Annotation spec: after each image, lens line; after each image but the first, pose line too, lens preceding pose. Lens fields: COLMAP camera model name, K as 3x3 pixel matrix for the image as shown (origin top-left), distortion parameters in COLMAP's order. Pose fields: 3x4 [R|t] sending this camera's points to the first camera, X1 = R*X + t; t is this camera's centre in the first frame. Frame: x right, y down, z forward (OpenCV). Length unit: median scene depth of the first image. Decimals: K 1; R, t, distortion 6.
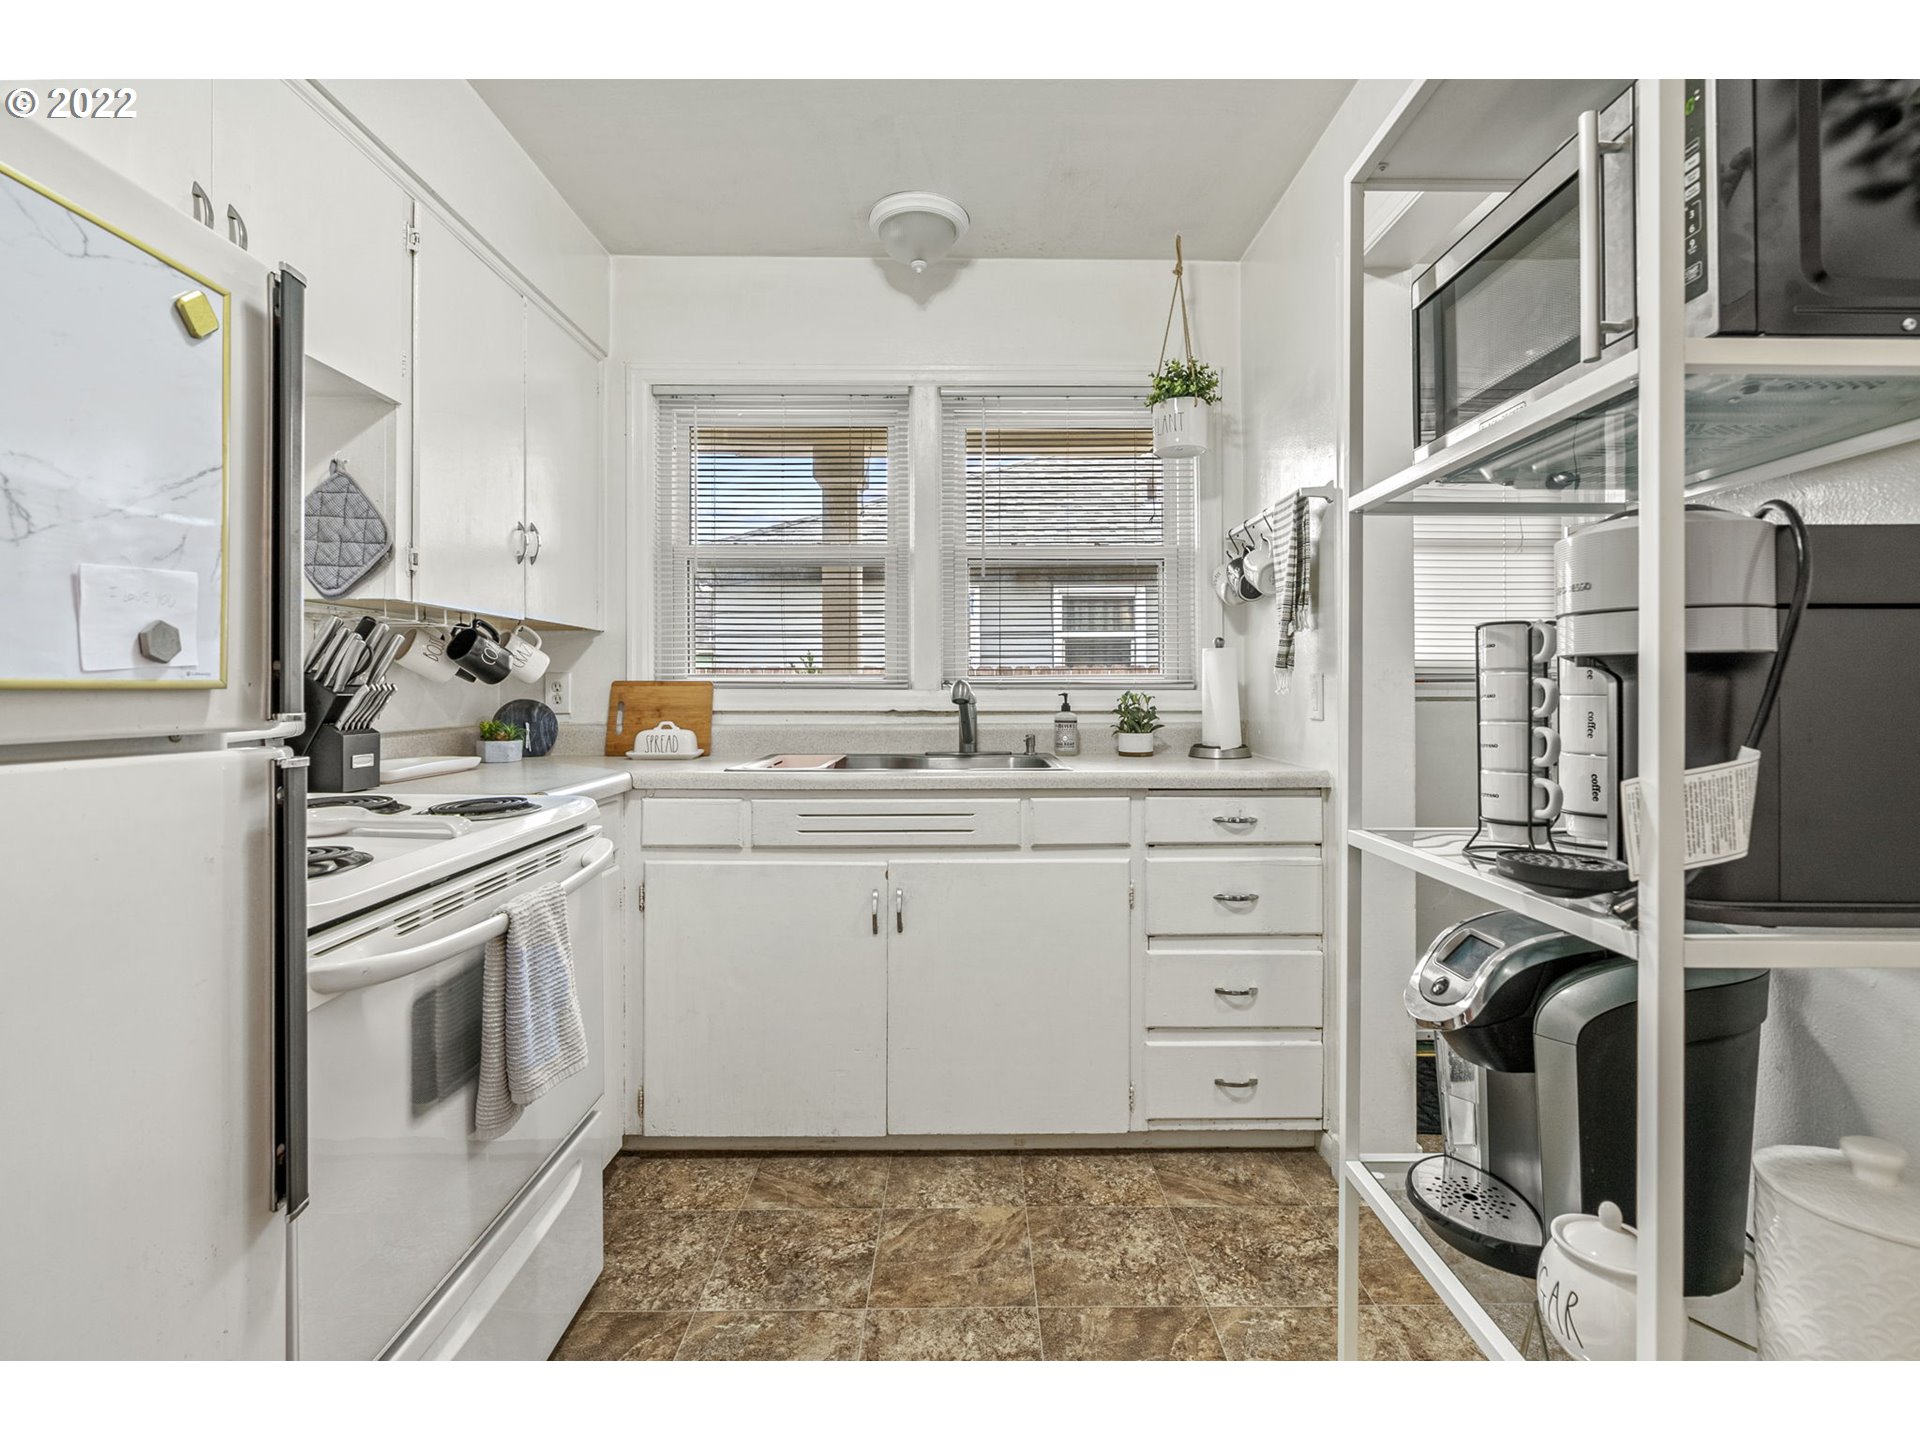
lens RADIAL K [[893.7, 0, 960.0], [0, 893.7, 686.1], [0, 0, 1]] dist [-0.010568, 0.005738]
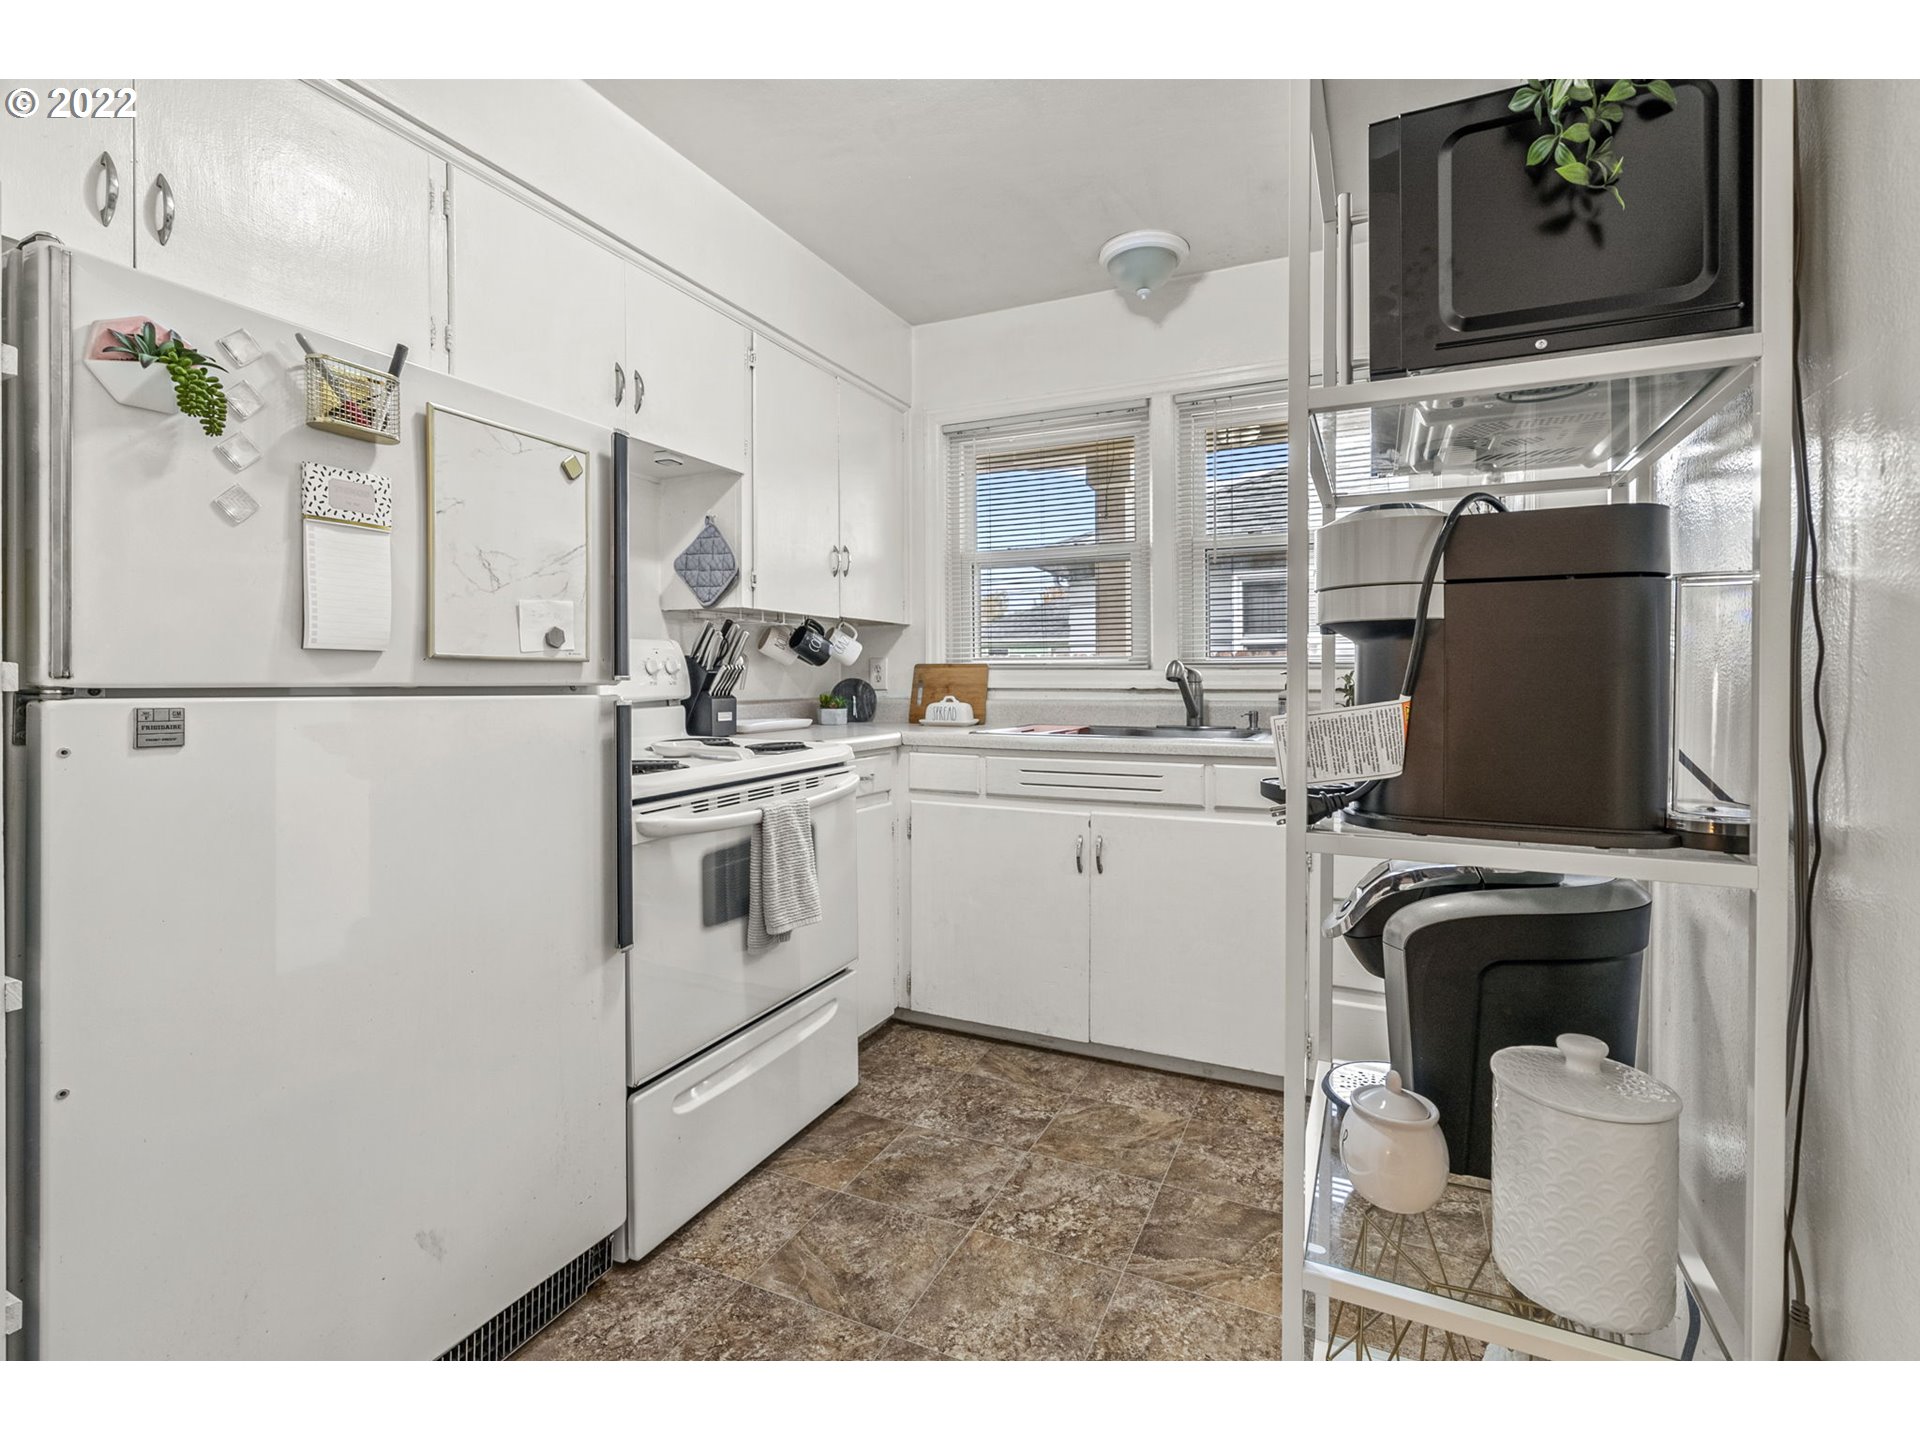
lens RADIAL K [[893.7, 0, 960.0], [0, 893.7, 686.1], [0, 0, 1]] dist [-0.010568, 0.005738]
pose [[0.897804, 0.003448, -0.440382, 0.286896], [0.001969, 0.999928, 0.011843, 0.013481], [0.440391, -0.011499, 0.897732, -0.141468]]
